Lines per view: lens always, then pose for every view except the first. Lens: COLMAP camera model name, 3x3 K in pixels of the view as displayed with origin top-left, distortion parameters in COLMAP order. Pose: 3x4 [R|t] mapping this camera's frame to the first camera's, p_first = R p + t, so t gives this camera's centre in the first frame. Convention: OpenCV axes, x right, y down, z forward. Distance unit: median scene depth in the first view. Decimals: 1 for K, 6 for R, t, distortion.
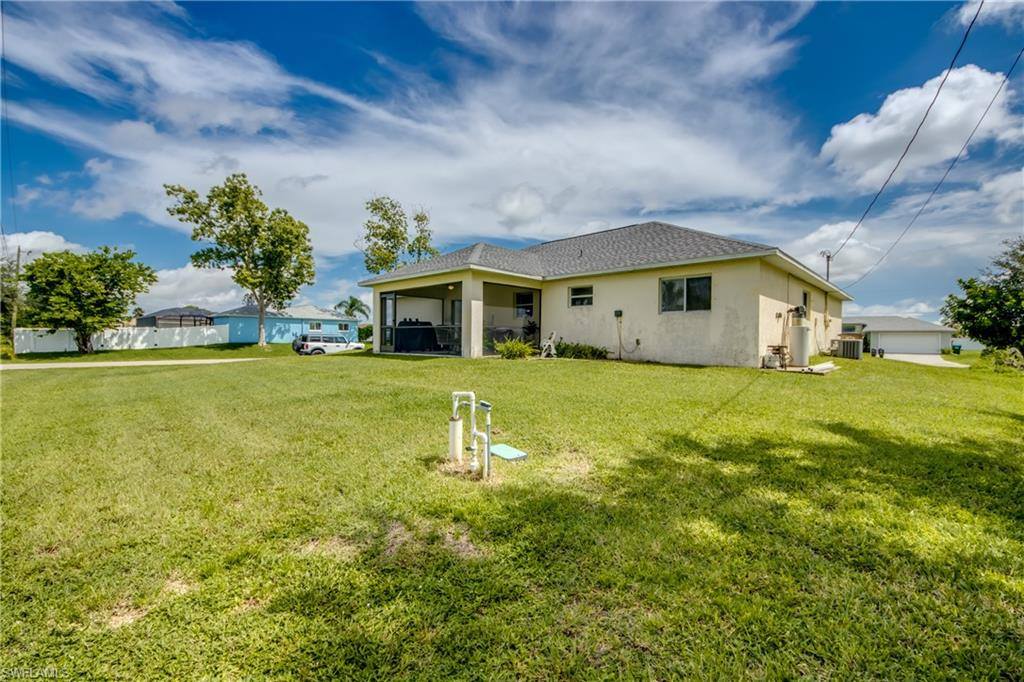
lens RADIAL K [[427.1, 0, 514.0], [0, 427.1, 343.6], [0, 0, 1]] dist [0.027176, -0.019144]
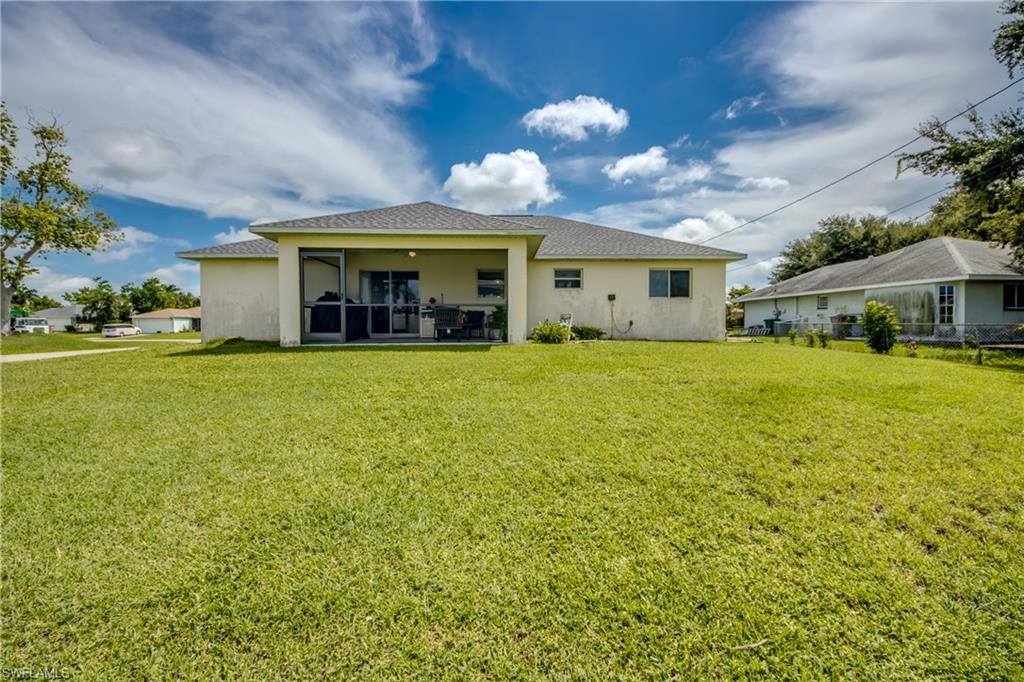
lens RADIAL K [[386.2, 0, 509.2], [0, 386.2, 341.4], [0, 0, 1]] dist [0.031160, -0.021303]
pose [[0.705966, -0.039250, 0.707157, -0.457469], [0.014918, 0.999066, 0.040558, -0.001283], [-0.708088, -0.018083, 0.705893, 0.345581]]
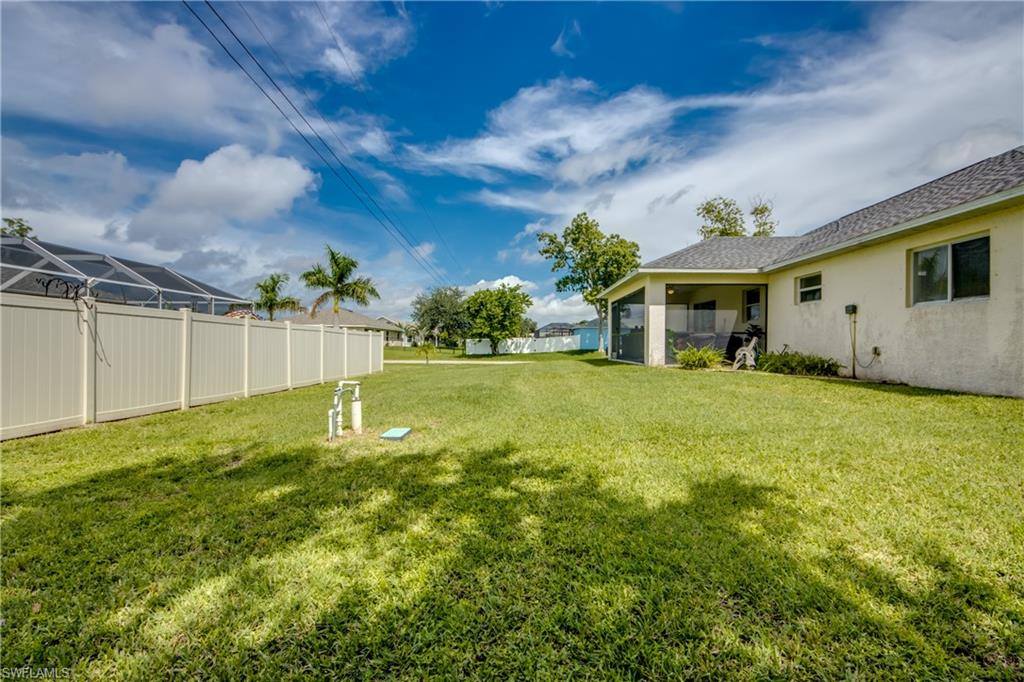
lens RADIAL K [[427.1, 0, 514.0], [0, 427.1, 343.6], [0, 0, 1]] dist [0.027176, -0.019144]
pose [[0.668306, -0.001308, -0.743885, 0.281339], [-0.013156, 0.999821, -0.013578, 0.000272], [0.743770, 0.018861, 0.668169, 0.101331]]
